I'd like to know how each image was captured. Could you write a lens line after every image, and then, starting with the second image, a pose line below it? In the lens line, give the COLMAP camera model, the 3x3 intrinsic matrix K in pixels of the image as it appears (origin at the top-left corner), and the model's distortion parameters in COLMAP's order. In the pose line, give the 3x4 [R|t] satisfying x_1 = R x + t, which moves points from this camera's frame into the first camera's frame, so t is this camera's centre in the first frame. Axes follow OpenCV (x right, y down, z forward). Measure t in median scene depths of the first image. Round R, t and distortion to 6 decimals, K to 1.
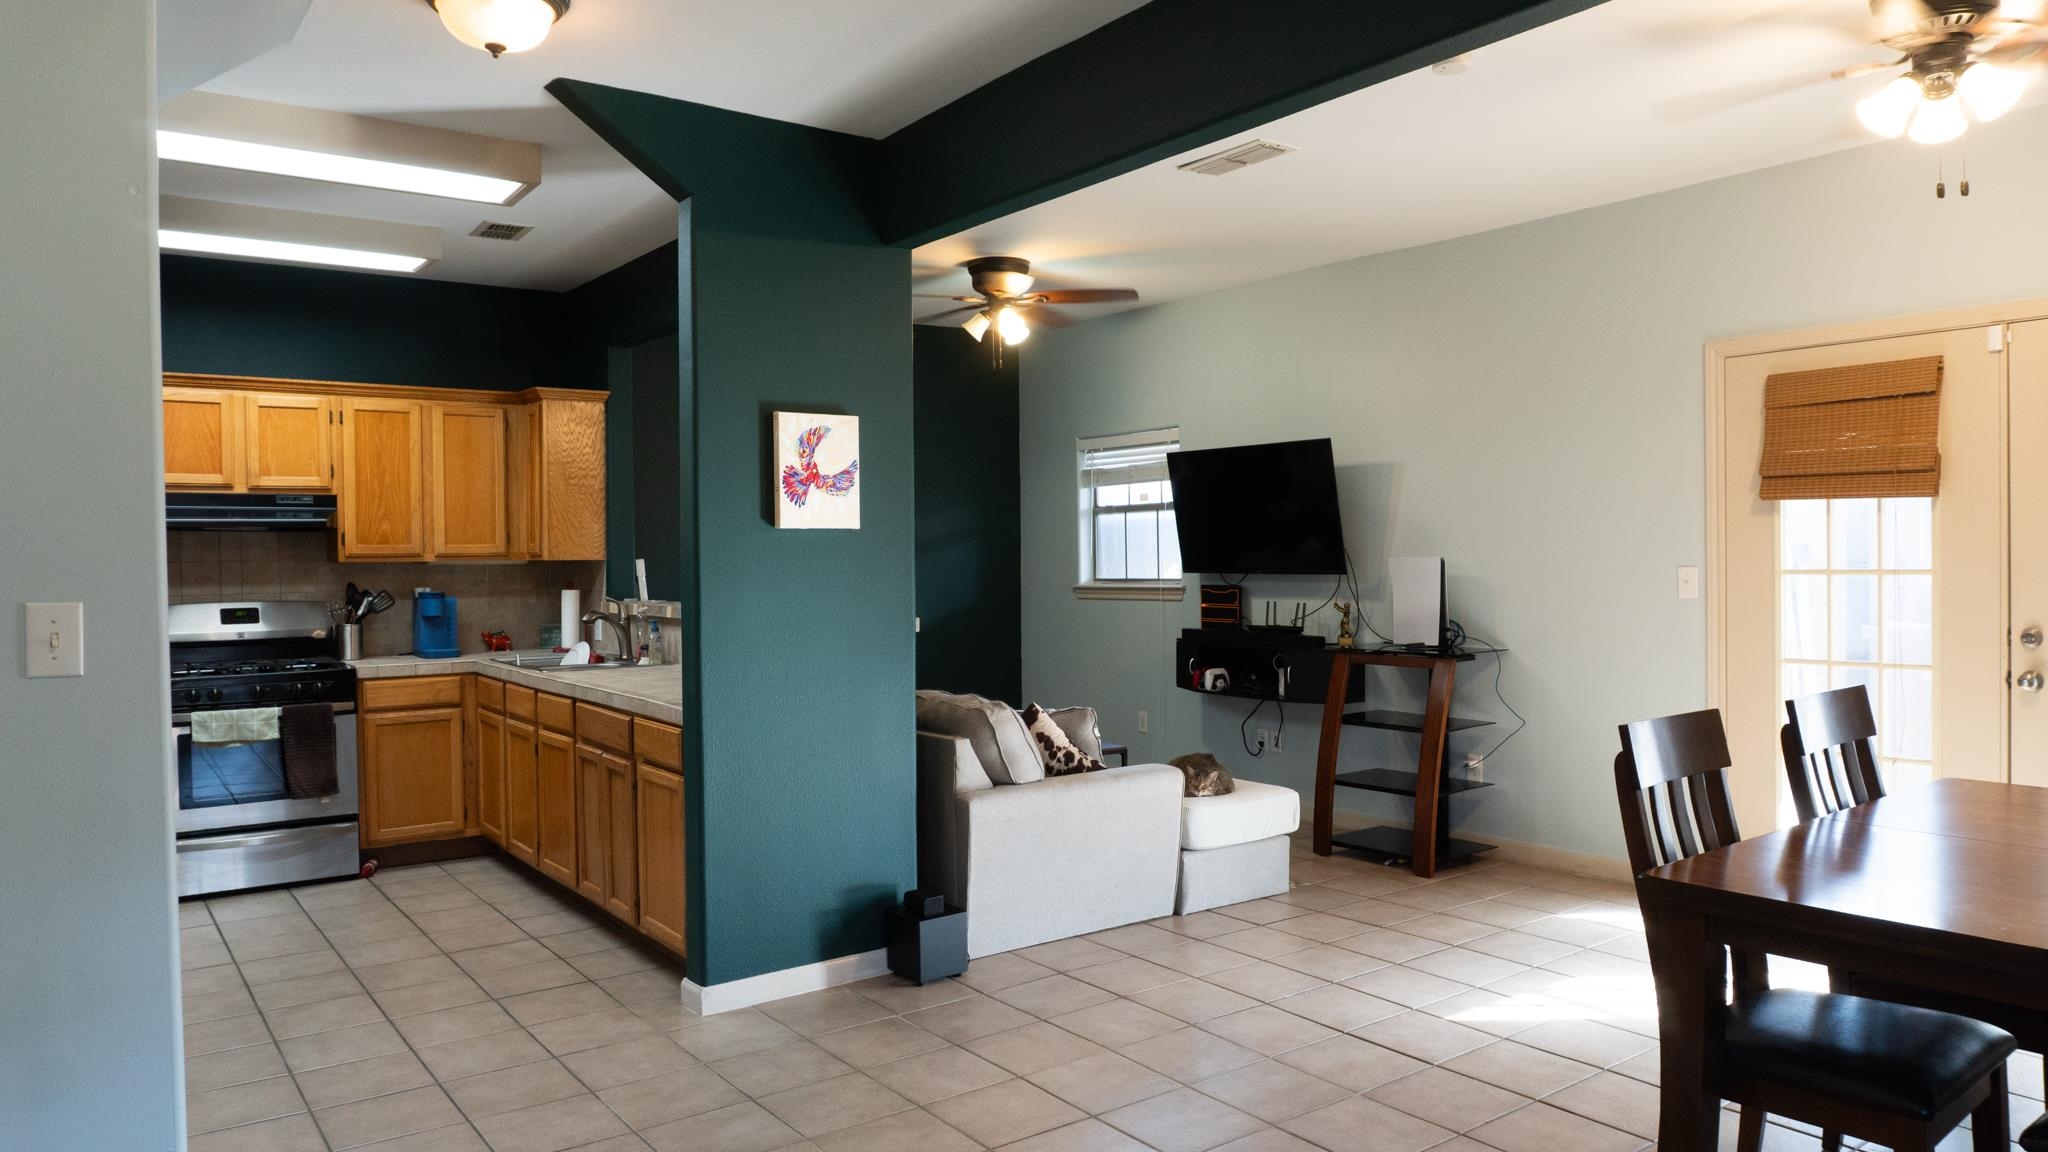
lens RADIAL K [[1370.8, 0, 1023.4], [0, 1370.8, 574.6], [0, 0, 1]] dist [-0.002927, -0.000070]
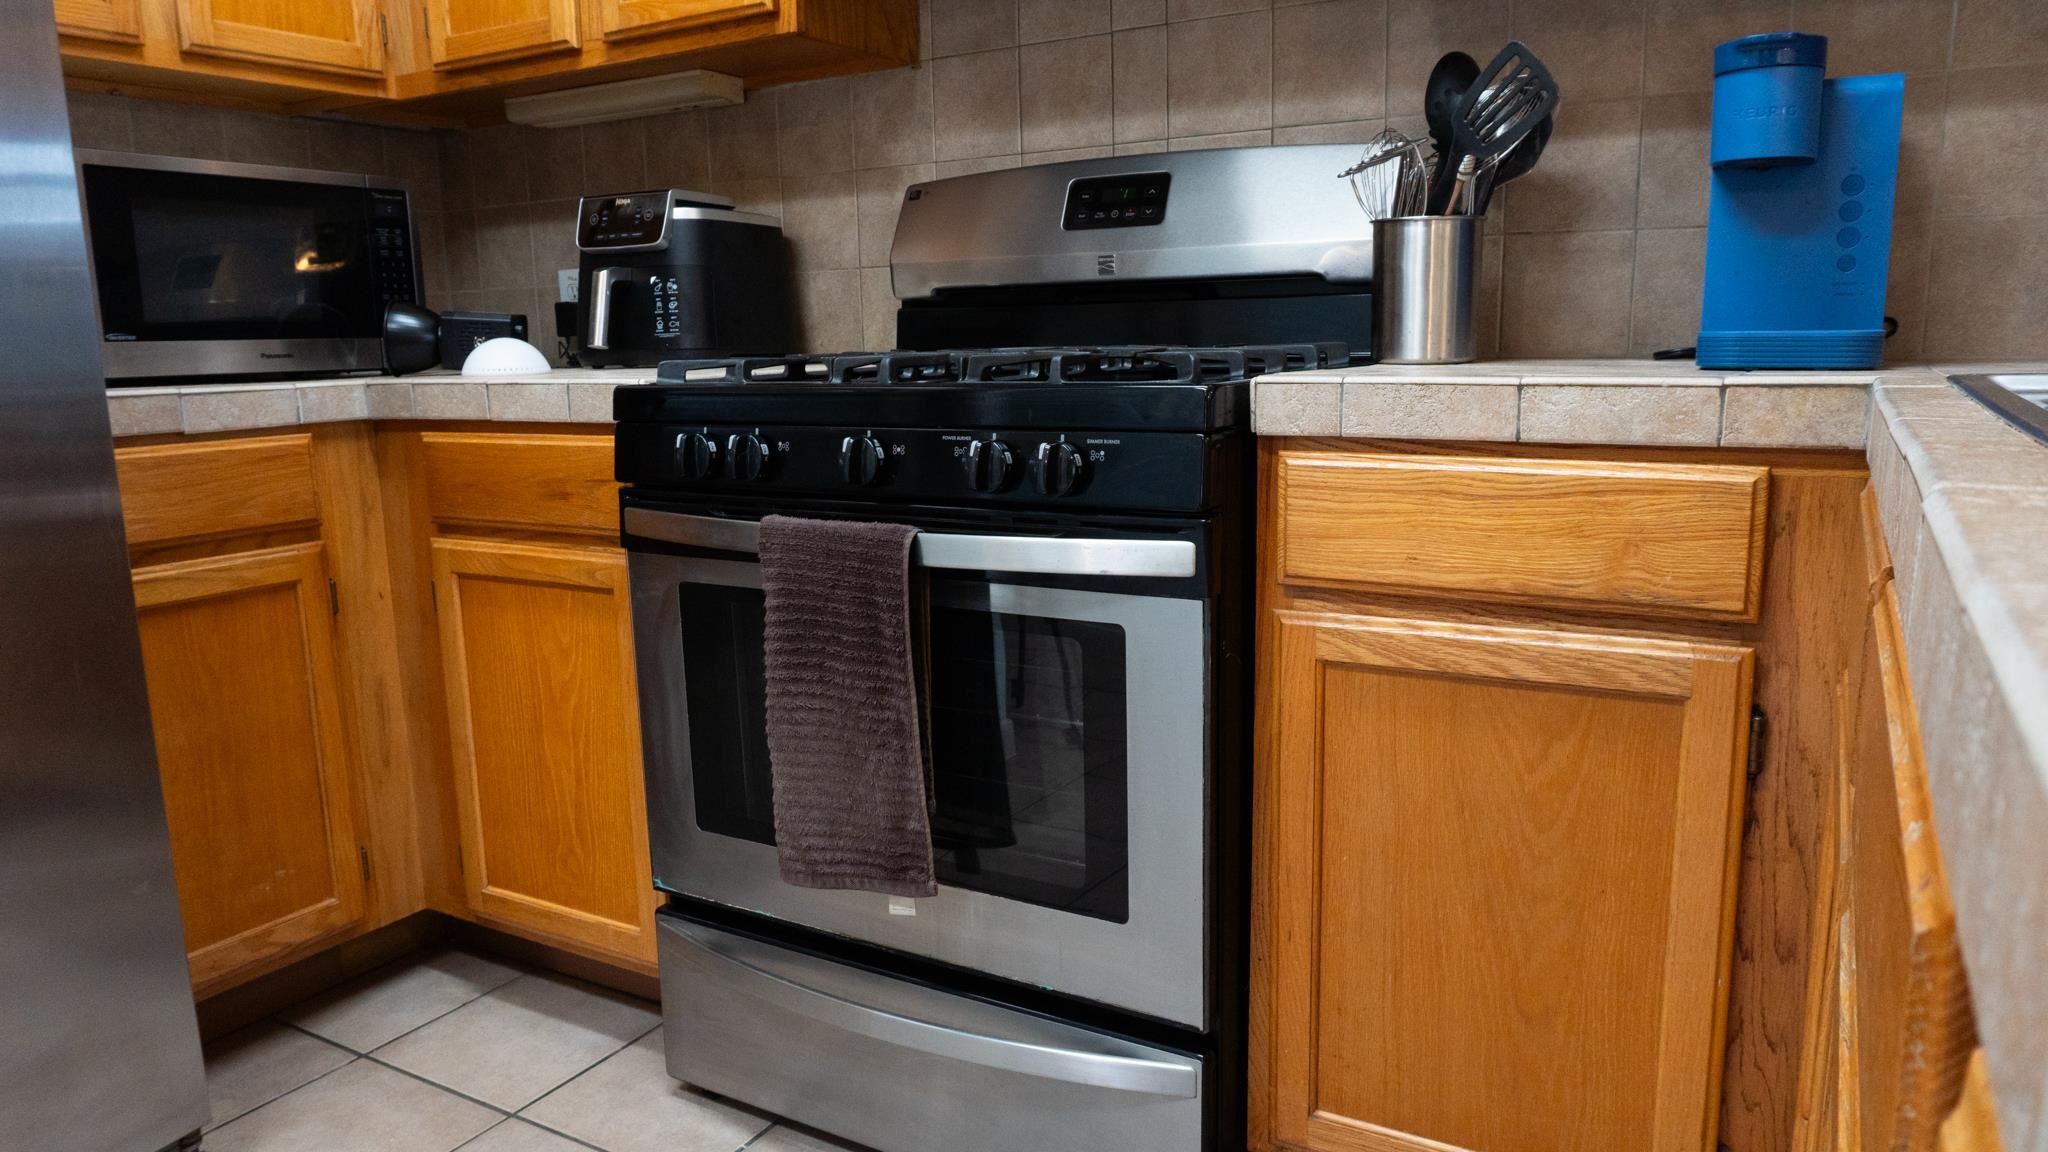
lens RADIAL K [[1370.8, 0, 1024.3], [0, 1370.8, 582.5], [0, 0, 1]] dist [-0.002927, -0.000070]
pose [[0.399014, 0.167591, -0.901499, -0.291598], [0.005793, 0.982675, 0.185247, 0.056108], [0.916926, -0.079139, 0.391130, 0.850780]]
